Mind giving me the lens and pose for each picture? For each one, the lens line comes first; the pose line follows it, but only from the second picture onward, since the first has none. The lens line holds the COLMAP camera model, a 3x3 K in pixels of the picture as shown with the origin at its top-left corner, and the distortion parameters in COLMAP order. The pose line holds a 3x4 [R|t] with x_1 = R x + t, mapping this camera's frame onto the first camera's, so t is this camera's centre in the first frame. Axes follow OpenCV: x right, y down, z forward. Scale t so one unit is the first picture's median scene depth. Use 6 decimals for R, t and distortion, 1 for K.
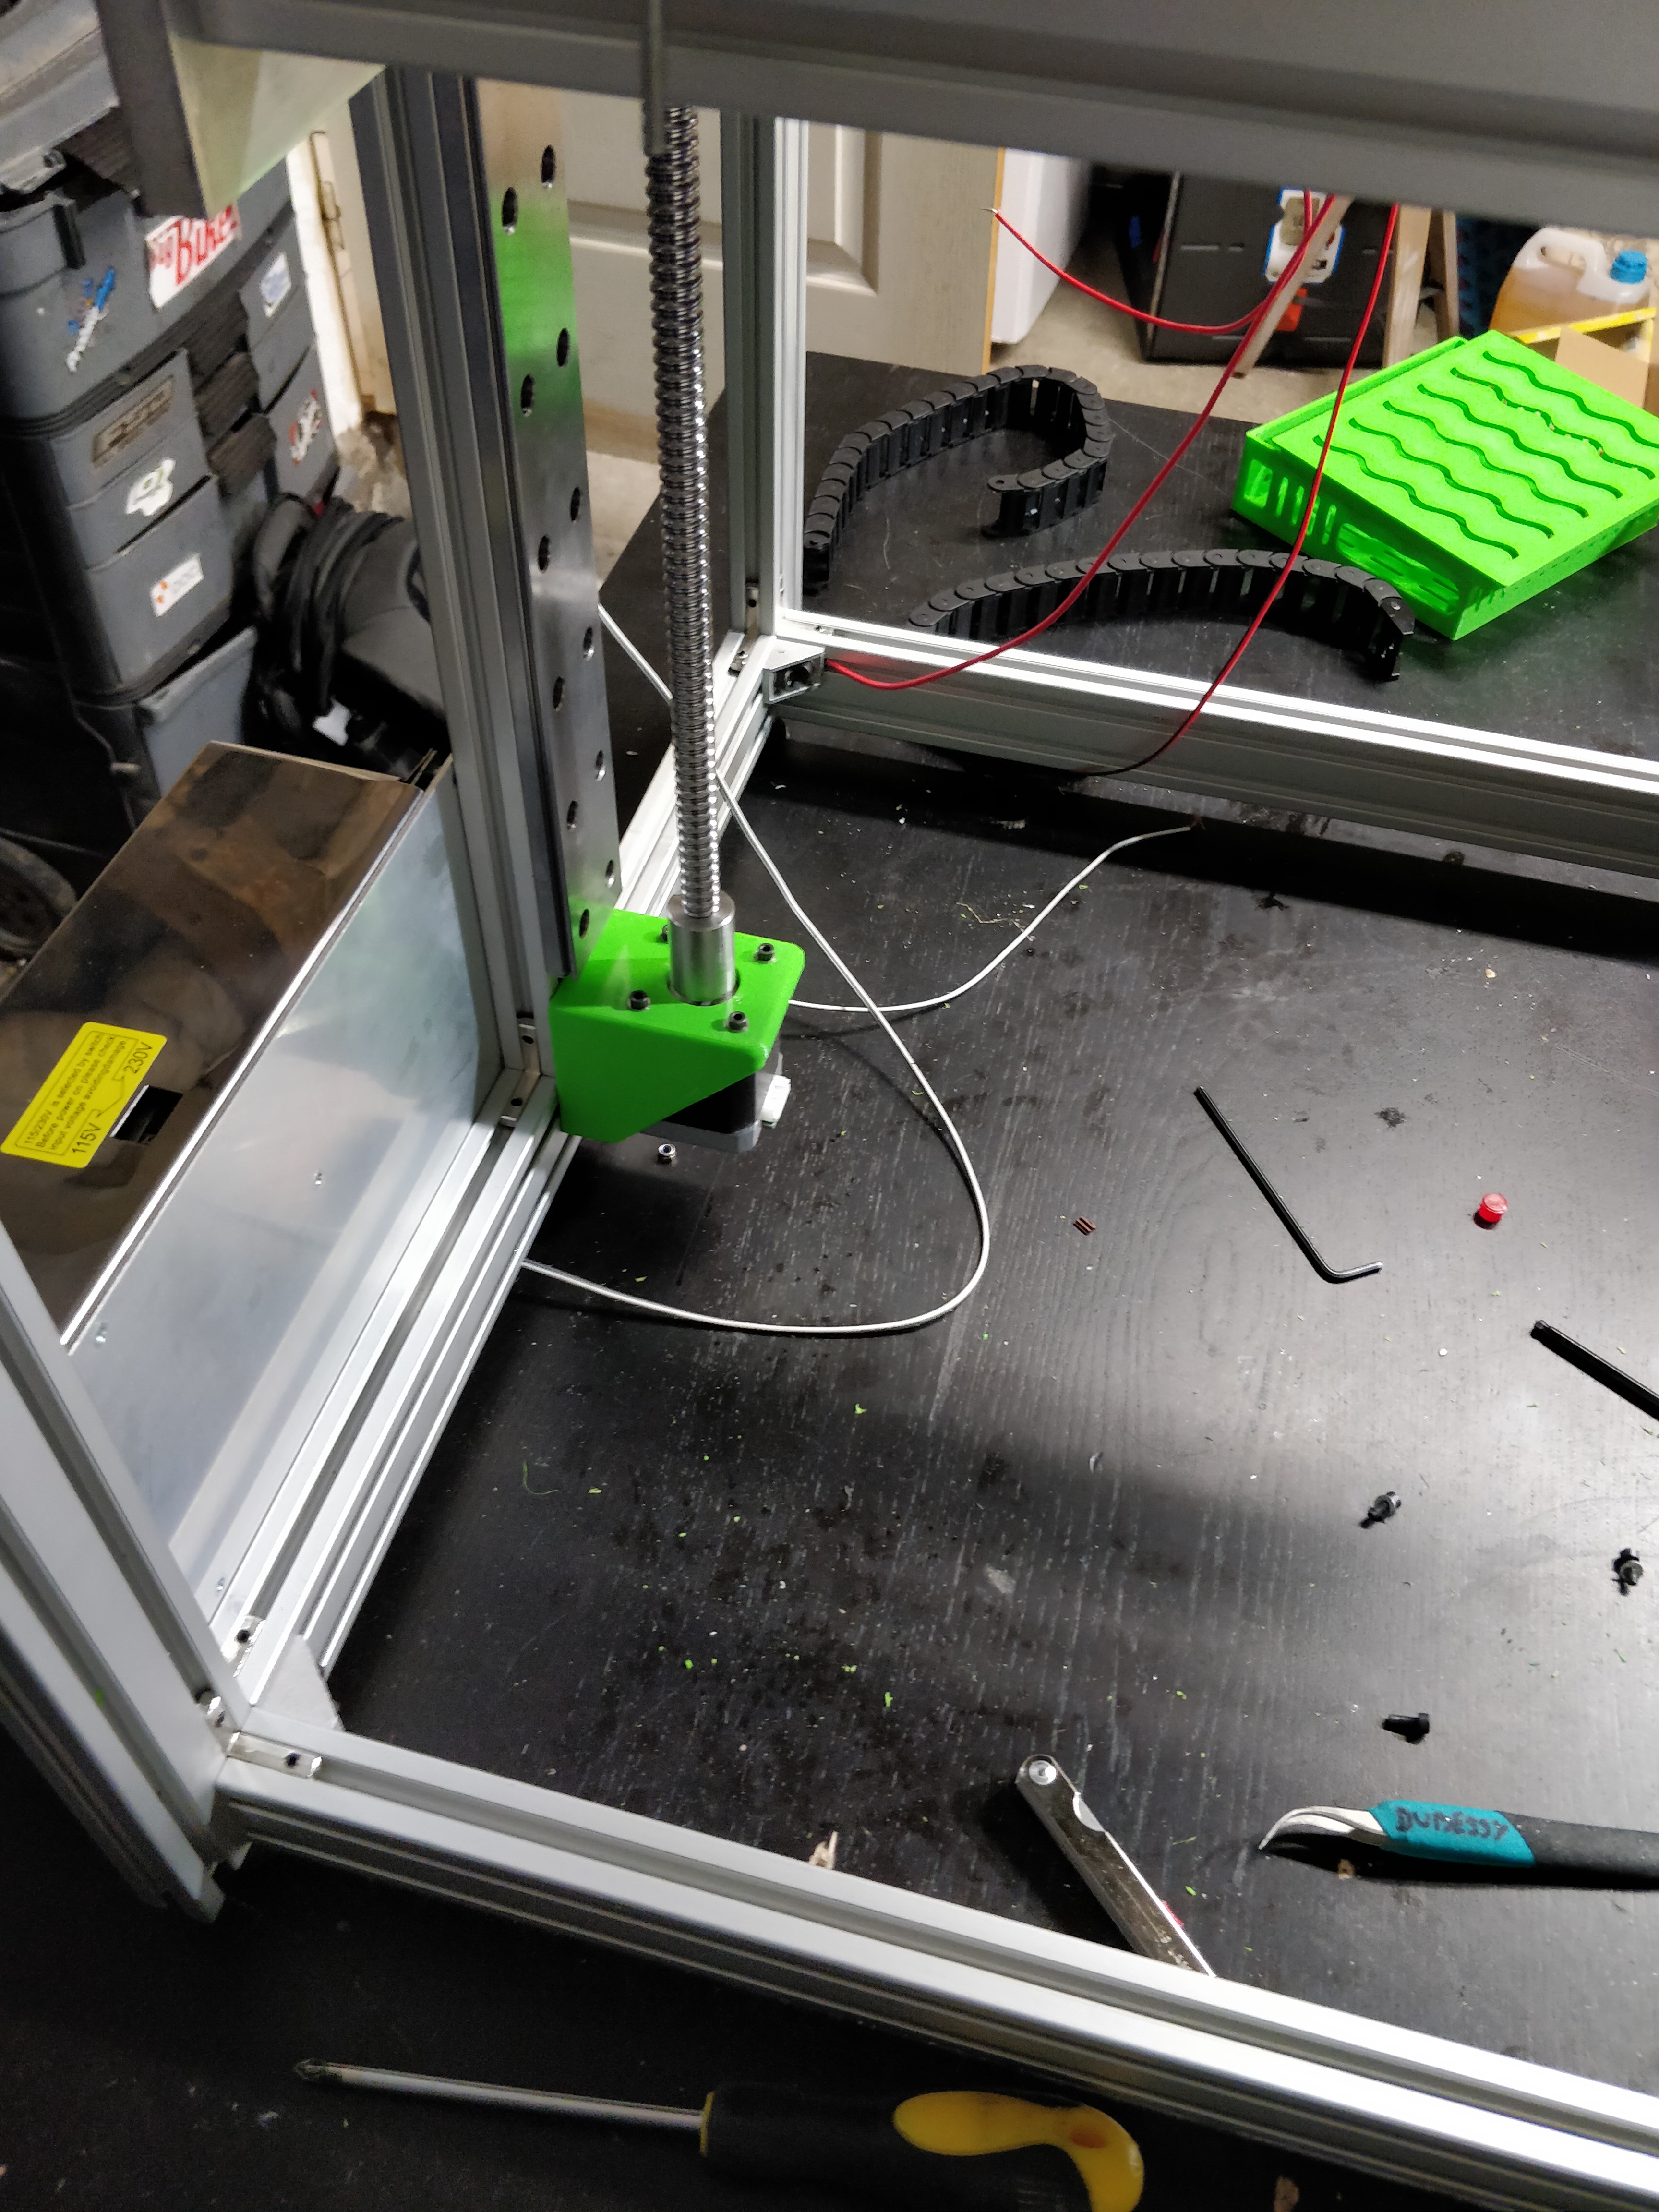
lens RADIAL K [[1815.8, 0, 820.1], [0, 1815.8, 1116.5], [0, 0, 1]] dist [0.011142, 0.006571]
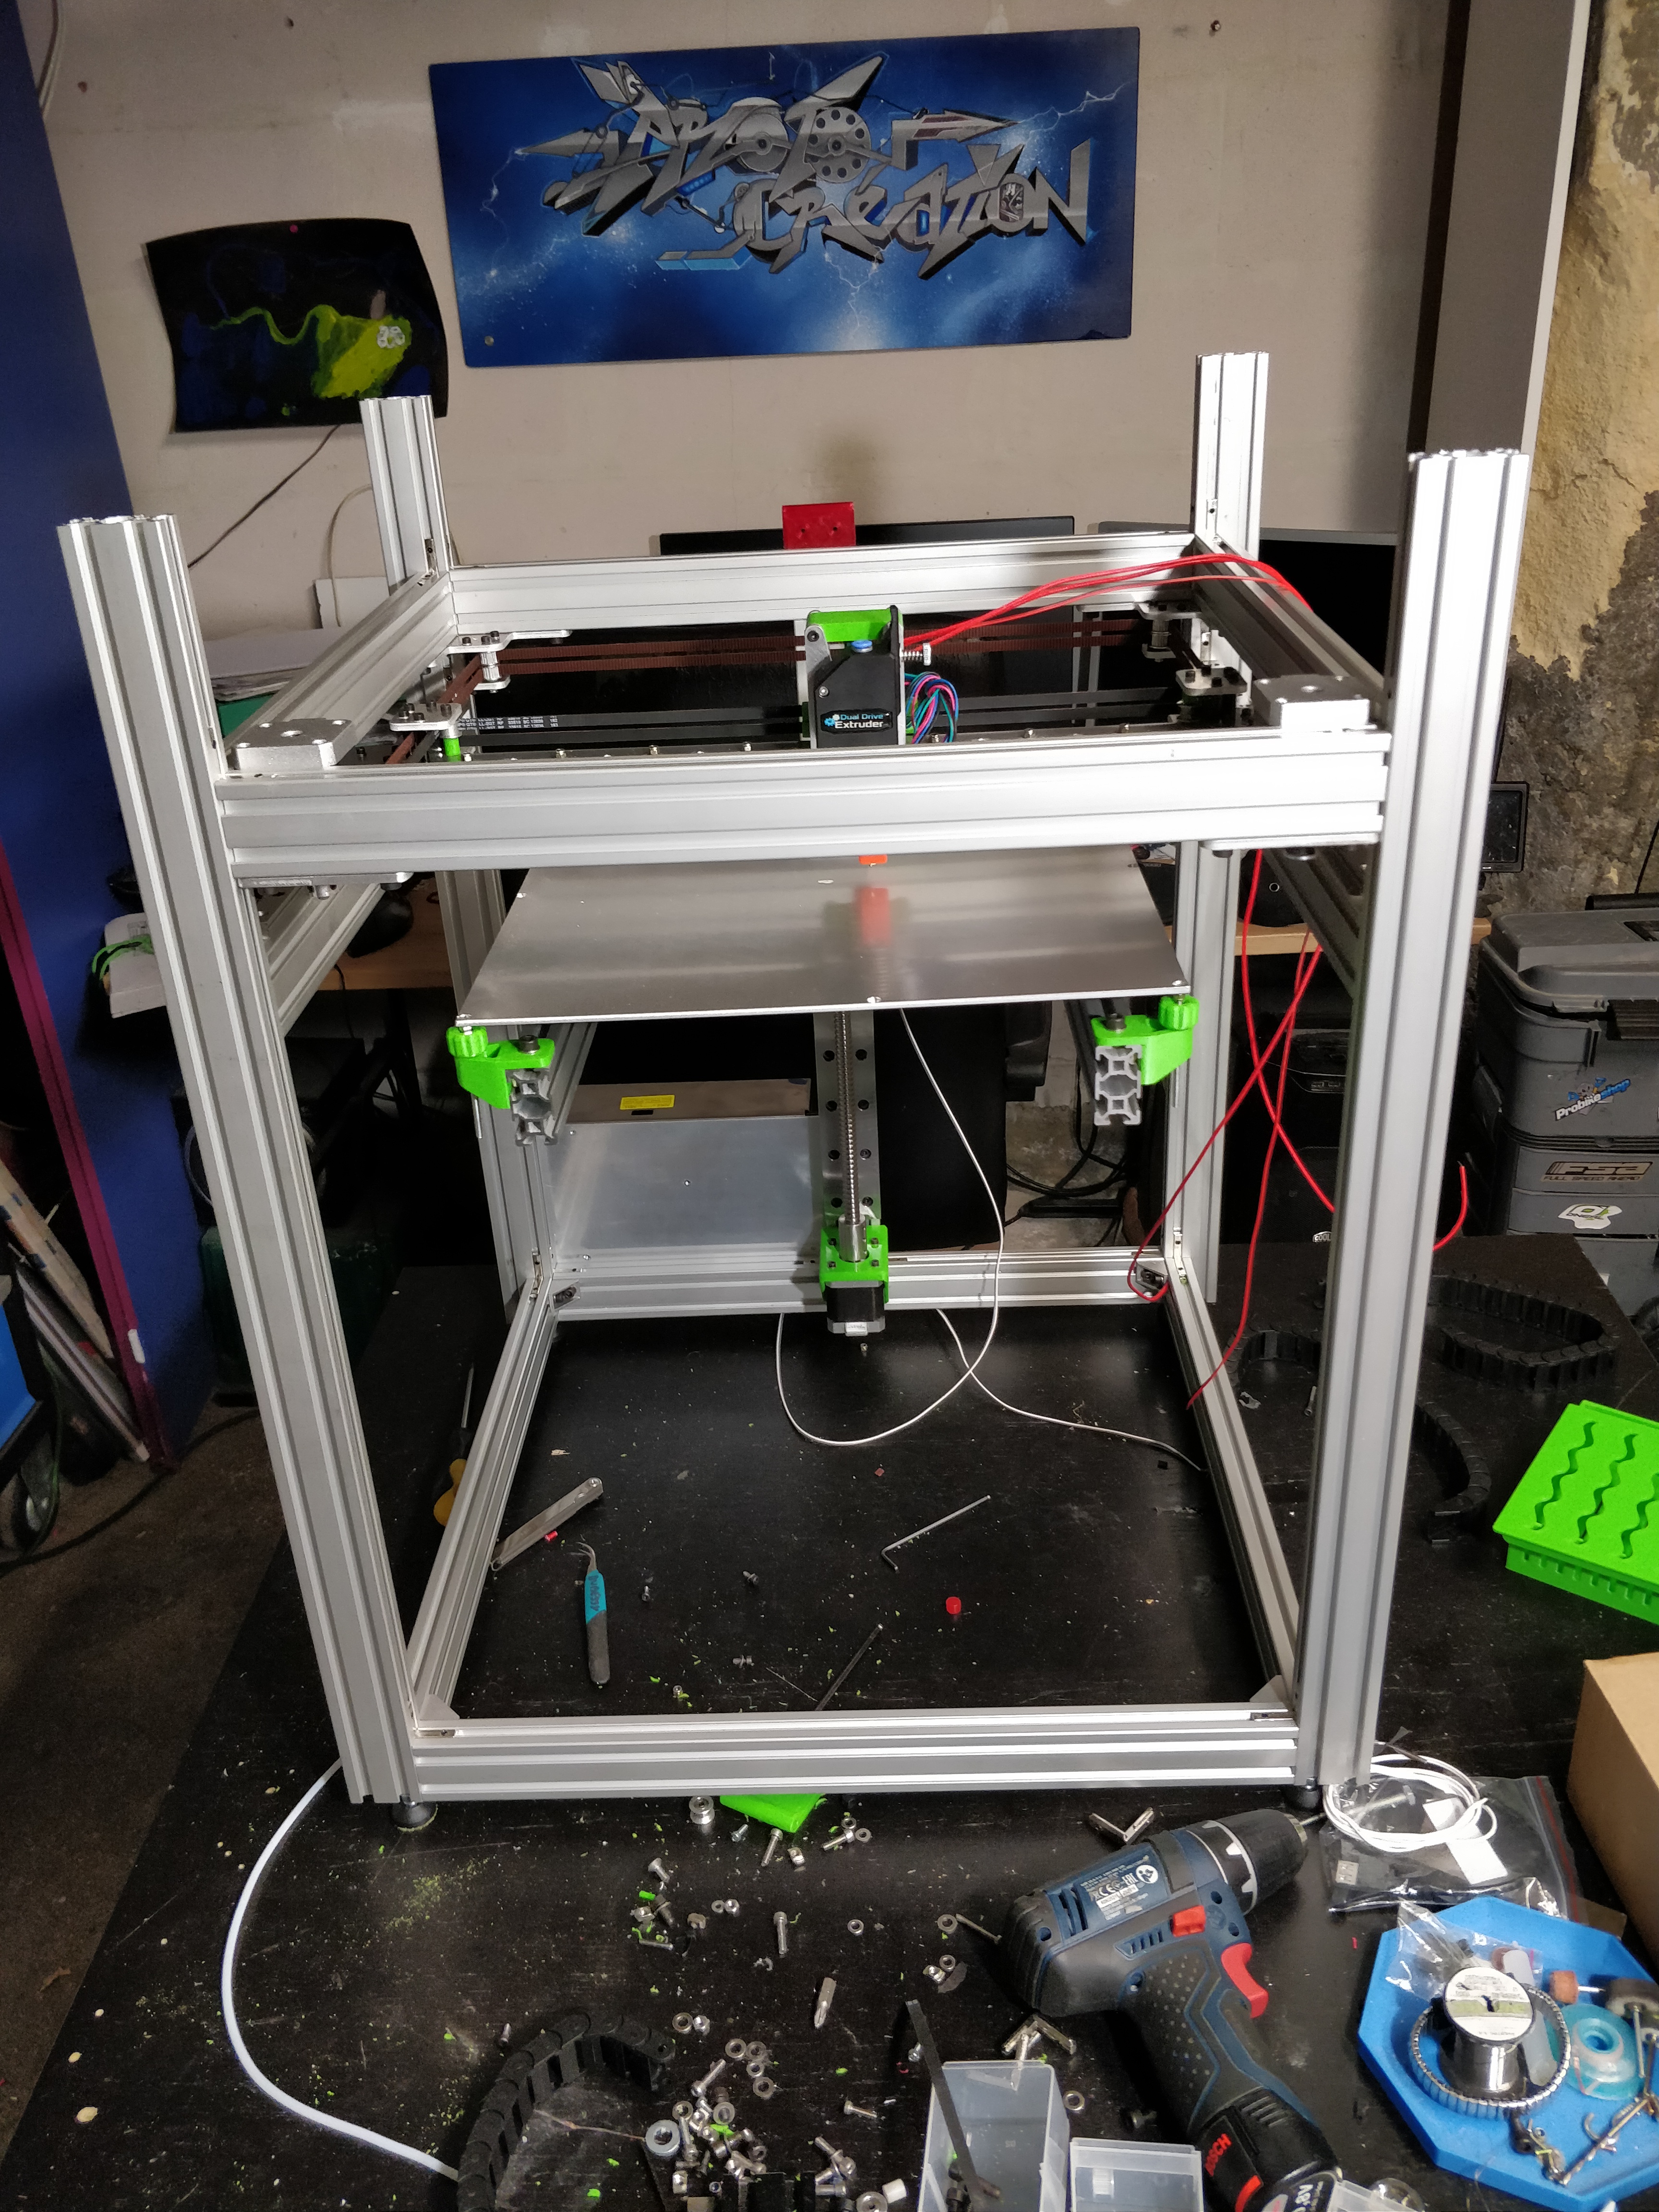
lens RADIAL K [[1815.8, 0, 820.1], [0, 1815.8, 1116.5], [0, 0, 1]] dist [0.011142, 0.006571]
pose [[0.234704, 0.404997, -0.883681, 0.782867], [-0.696999, 0.703780, 0.137426, -0.203221], [0.677574, 0.583670, 0.447463, -0.070047]]
